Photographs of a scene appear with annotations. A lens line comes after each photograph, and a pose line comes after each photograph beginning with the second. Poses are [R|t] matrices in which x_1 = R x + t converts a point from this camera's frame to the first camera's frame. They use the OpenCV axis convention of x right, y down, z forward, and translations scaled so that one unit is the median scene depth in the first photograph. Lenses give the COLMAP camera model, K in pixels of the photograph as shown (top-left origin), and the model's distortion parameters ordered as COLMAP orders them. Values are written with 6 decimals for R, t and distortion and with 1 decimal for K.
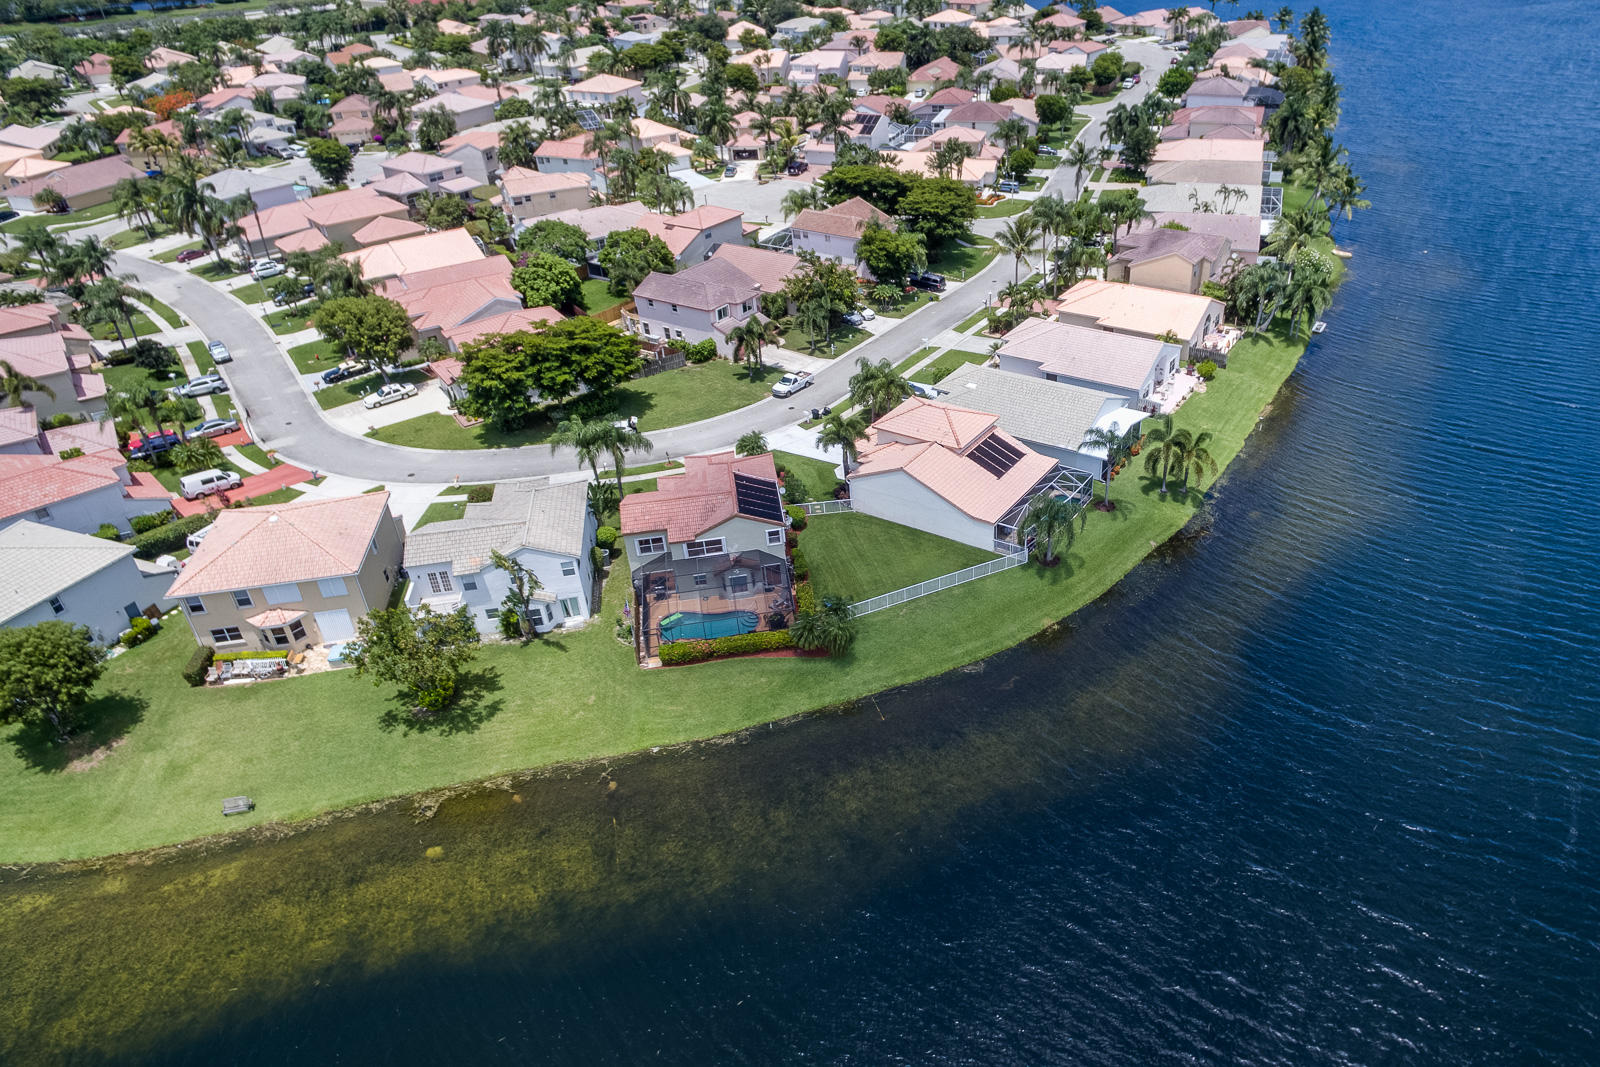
lens RADIAL K [[1011.4, 0, 800.0], [0, 1011.4, 533.5], [0, 0, 1]] dist [-0.002478, -0.000254]
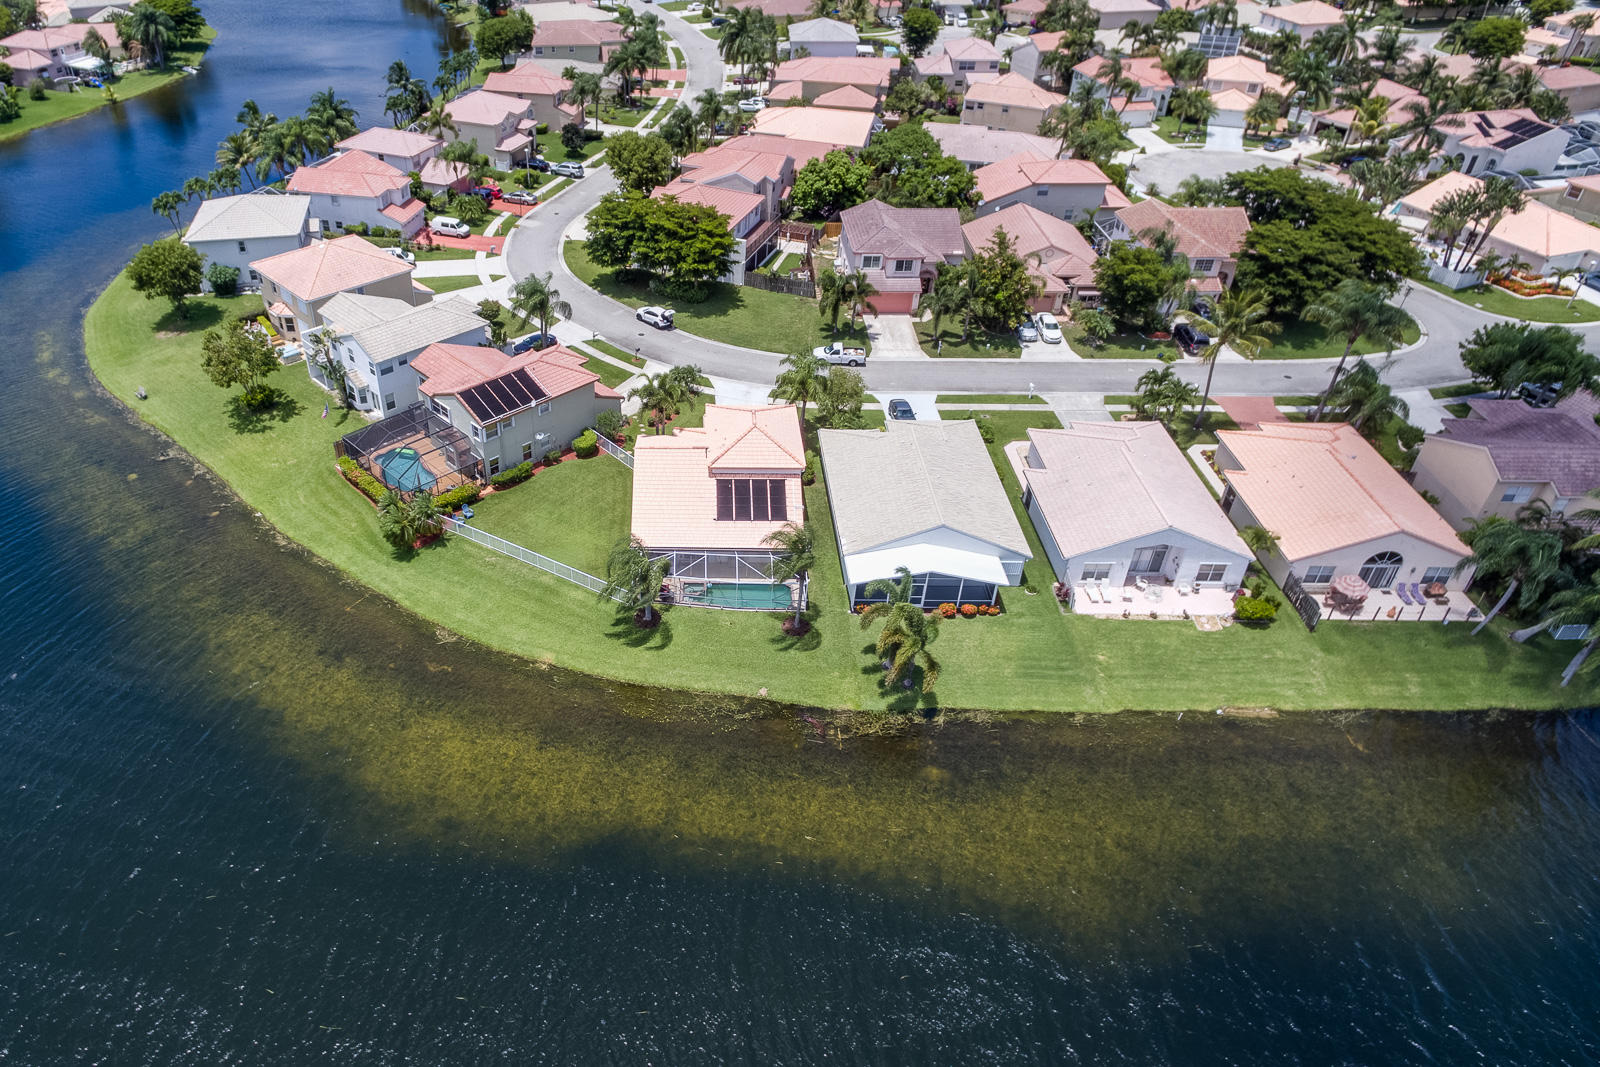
lens RADIAL K [[1011.4, 0, 800.0], [0, 1011.4, 533.5], [0, 0, 1]] dist [-0.002478, -0.000254]
pose [[0.553687, 0.517634, -0.652293, 0.948029], [-0.457619, 0.843581, 0.280990, -0.375340], [0.695712, 0.142921, 0.703959, 0.566058]]
